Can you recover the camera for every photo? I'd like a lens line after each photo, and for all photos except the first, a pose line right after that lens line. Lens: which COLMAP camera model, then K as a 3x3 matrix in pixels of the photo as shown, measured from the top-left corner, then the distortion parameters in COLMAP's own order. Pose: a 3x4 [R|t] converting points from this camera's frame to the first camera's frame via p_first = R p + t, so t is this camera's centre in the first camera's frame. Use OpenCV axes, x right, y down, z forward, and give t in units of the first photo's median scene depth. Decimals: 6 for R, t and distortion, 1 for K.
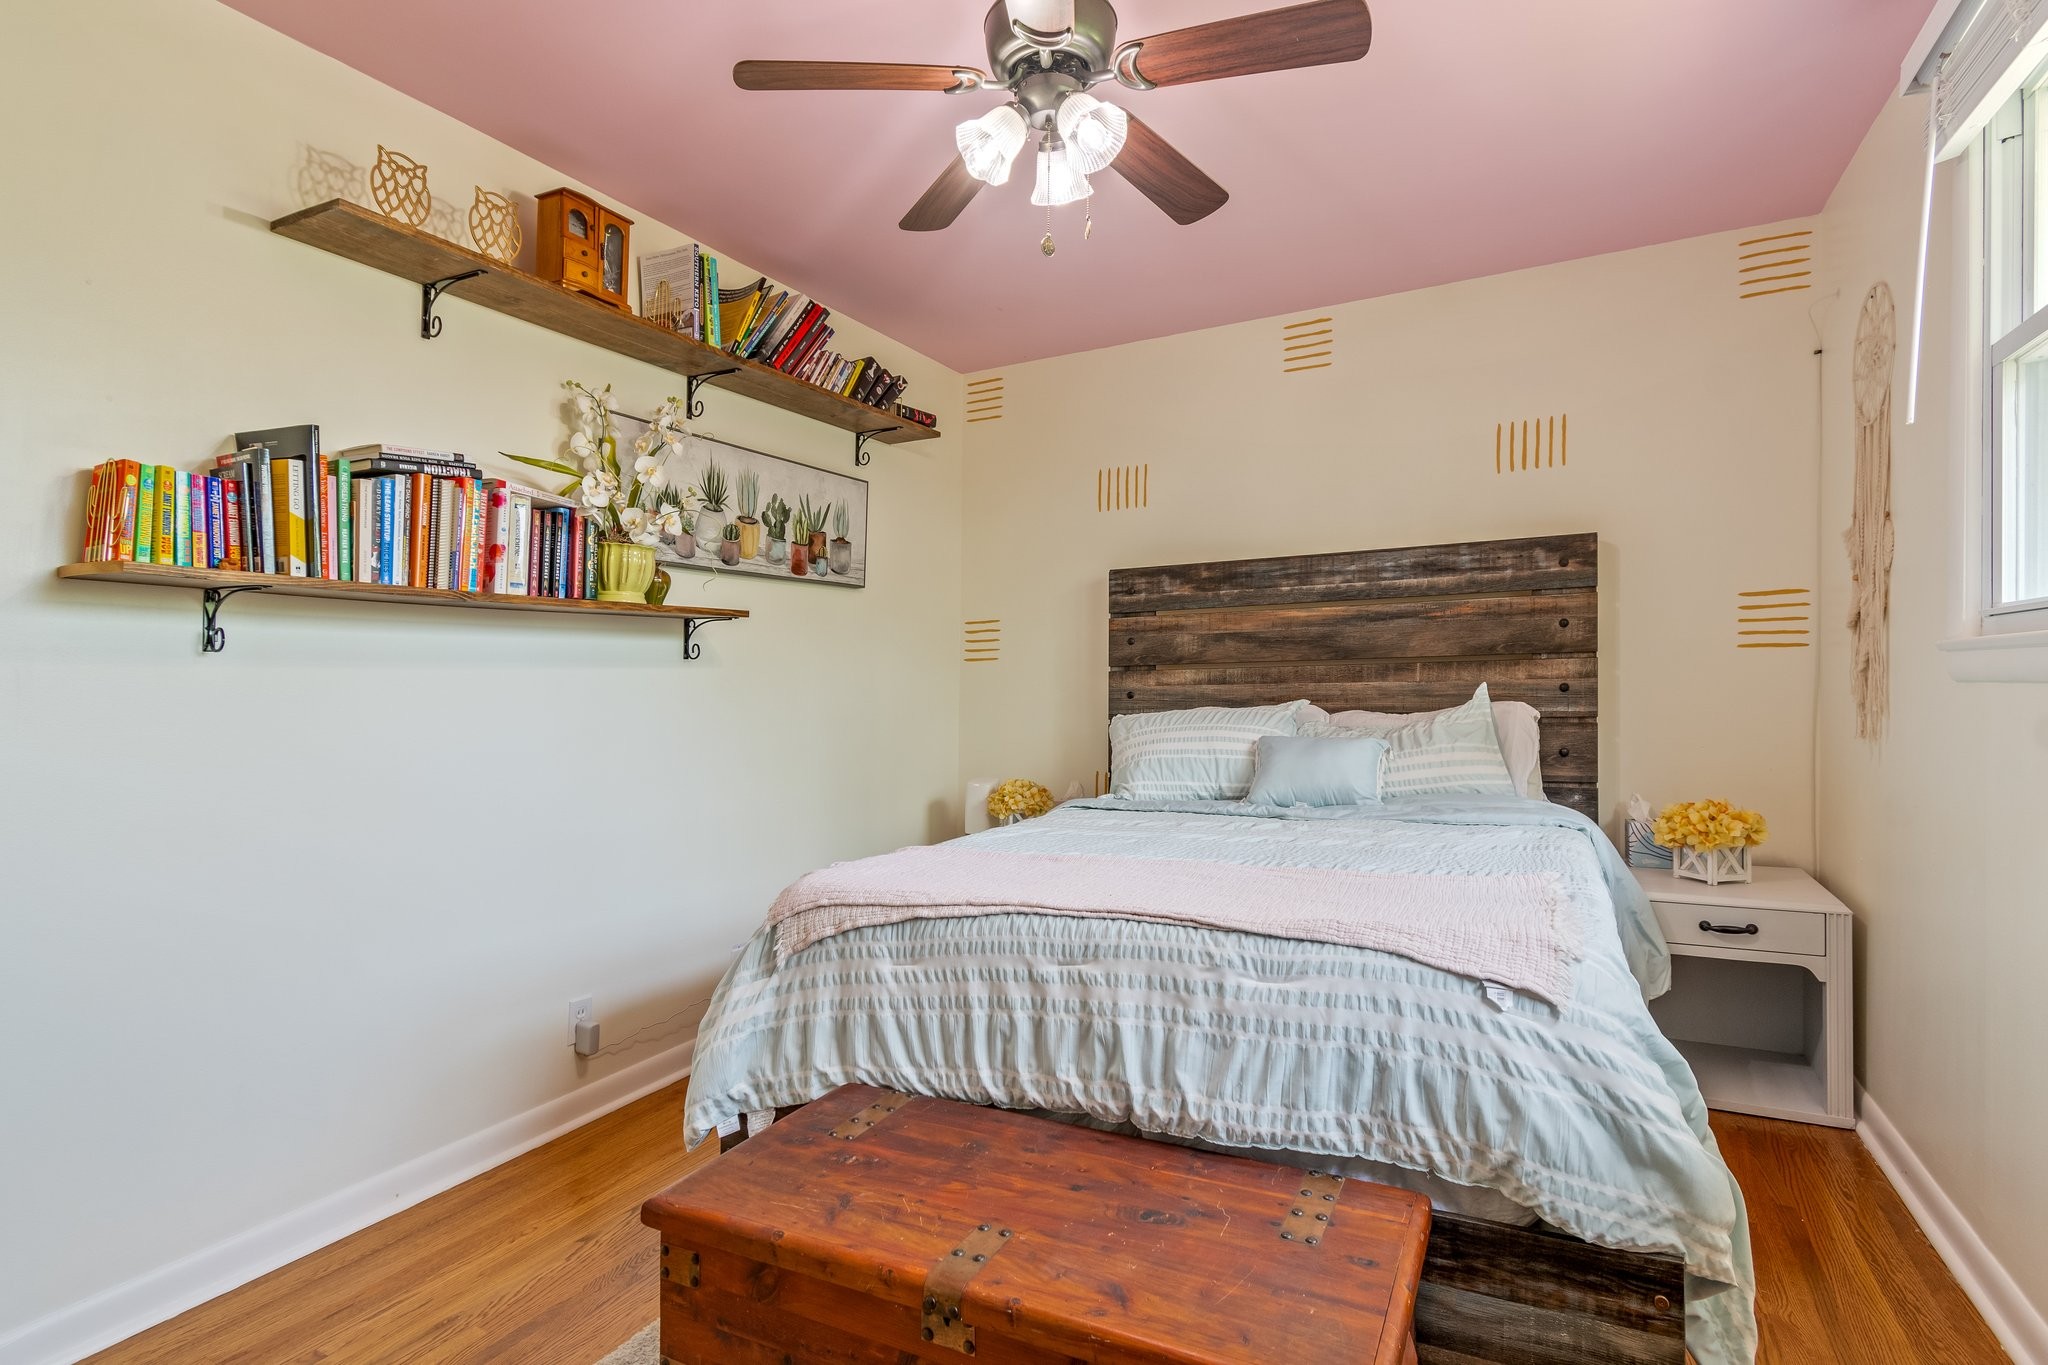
lens RADIAL K [[1018.8, 0, 1017.3], [0, 1018.8, 640.5], [0, 0, 1]] dist [-0.001231, -0.000510]
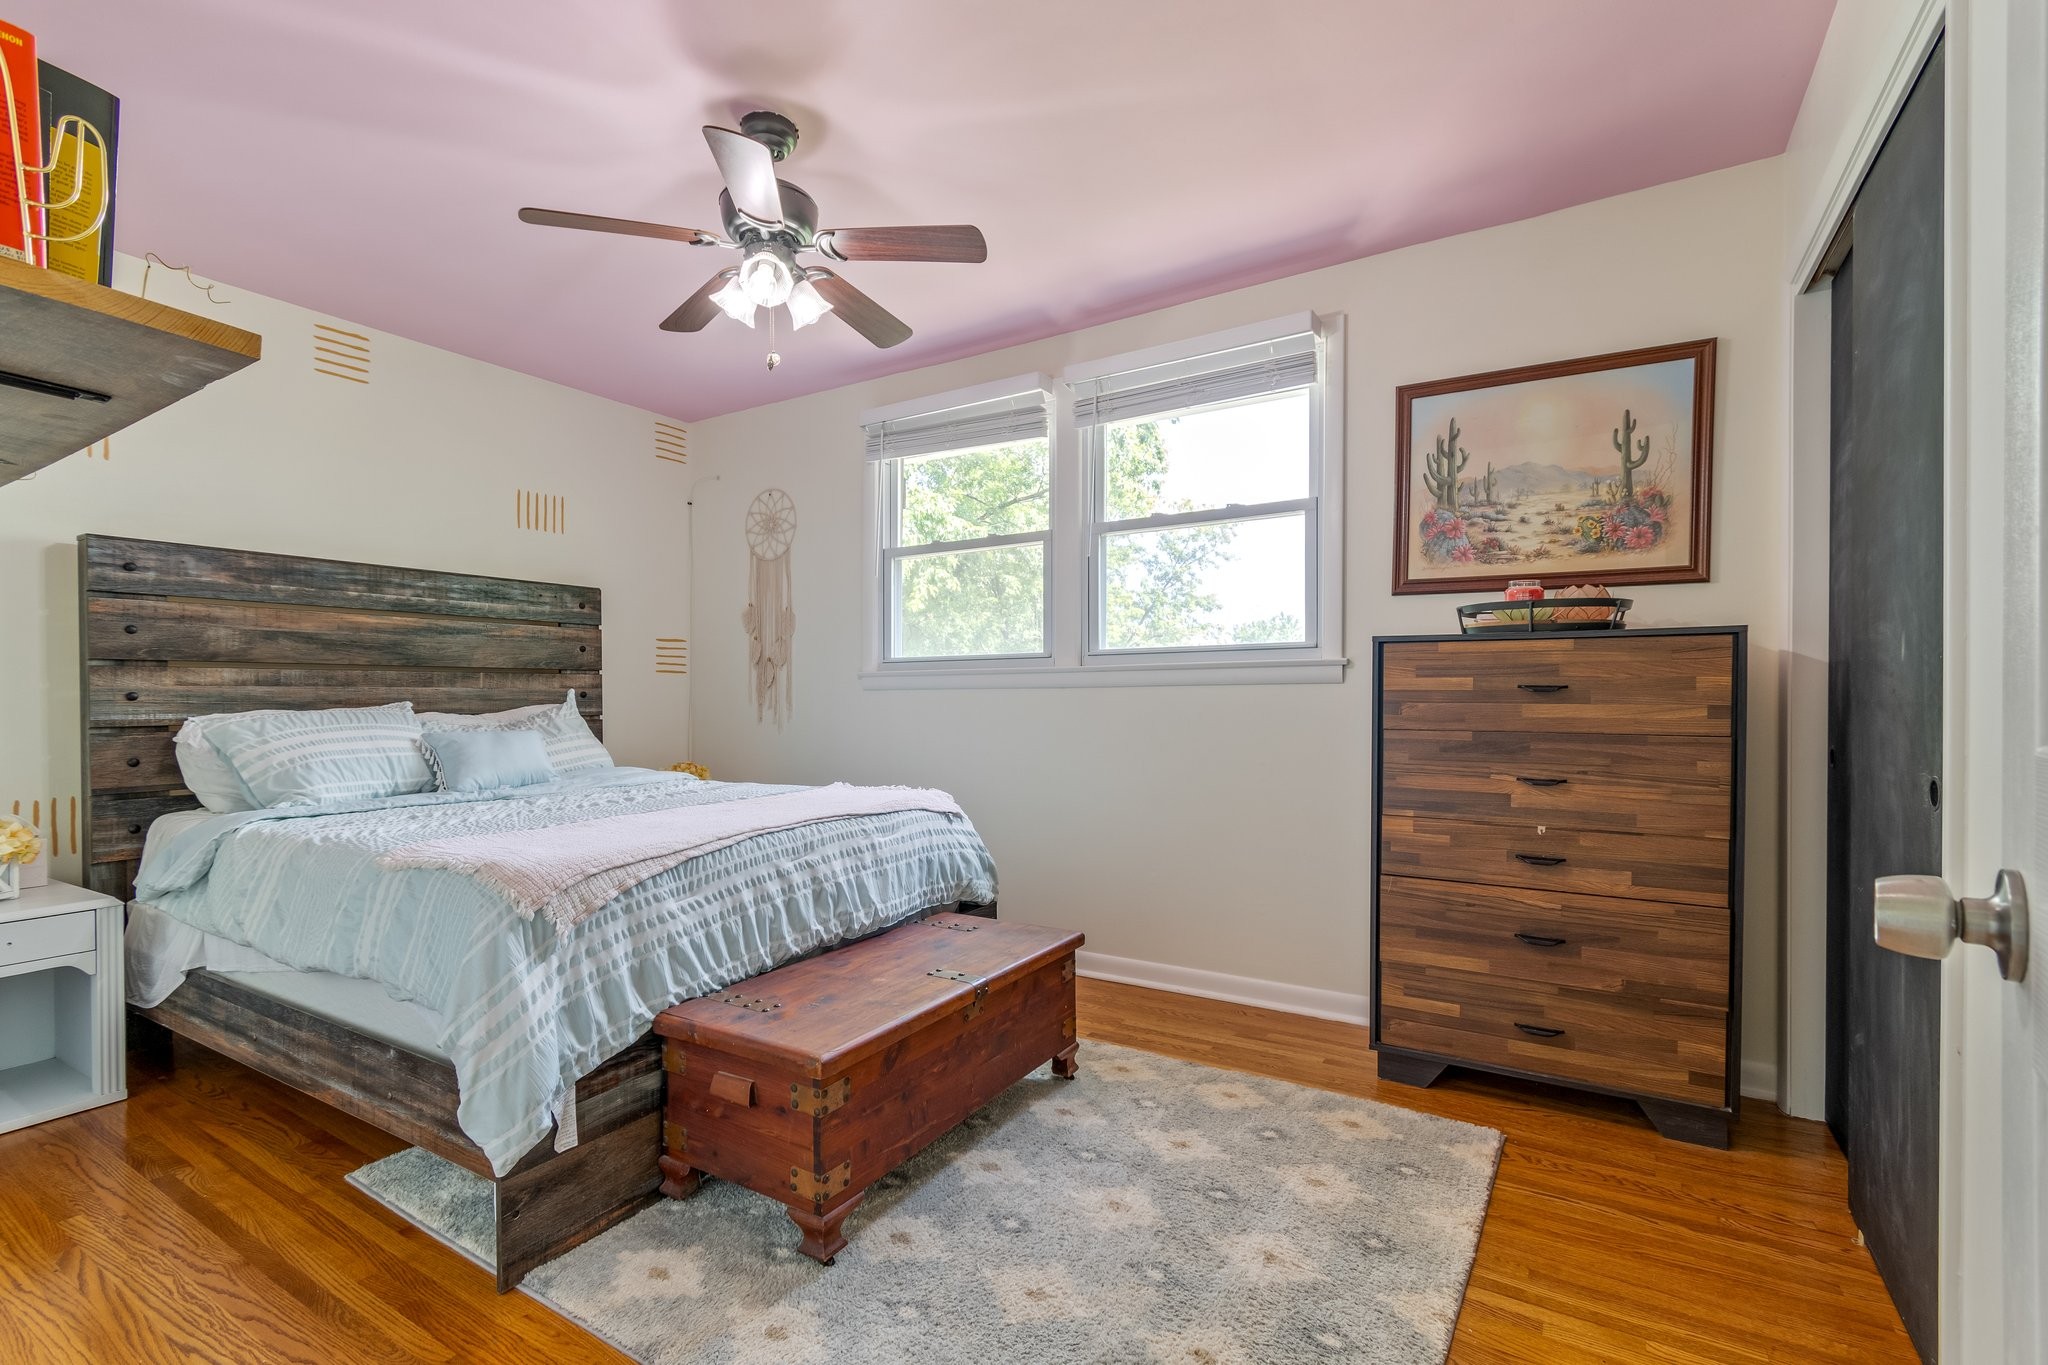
lens RADIAL K [[919.1, 0, 1009.2], [0, 919.1, 680.4], [0, 0, 1]] dist [0.001675, -0.000925]
pose [[0.079403, 0.039432, 0.996062, -0.672841], [-0.040143, 0.998533, -0.036329, 0.048094], [-0.996034, -0.037100, 0.080870, 0.307946]]
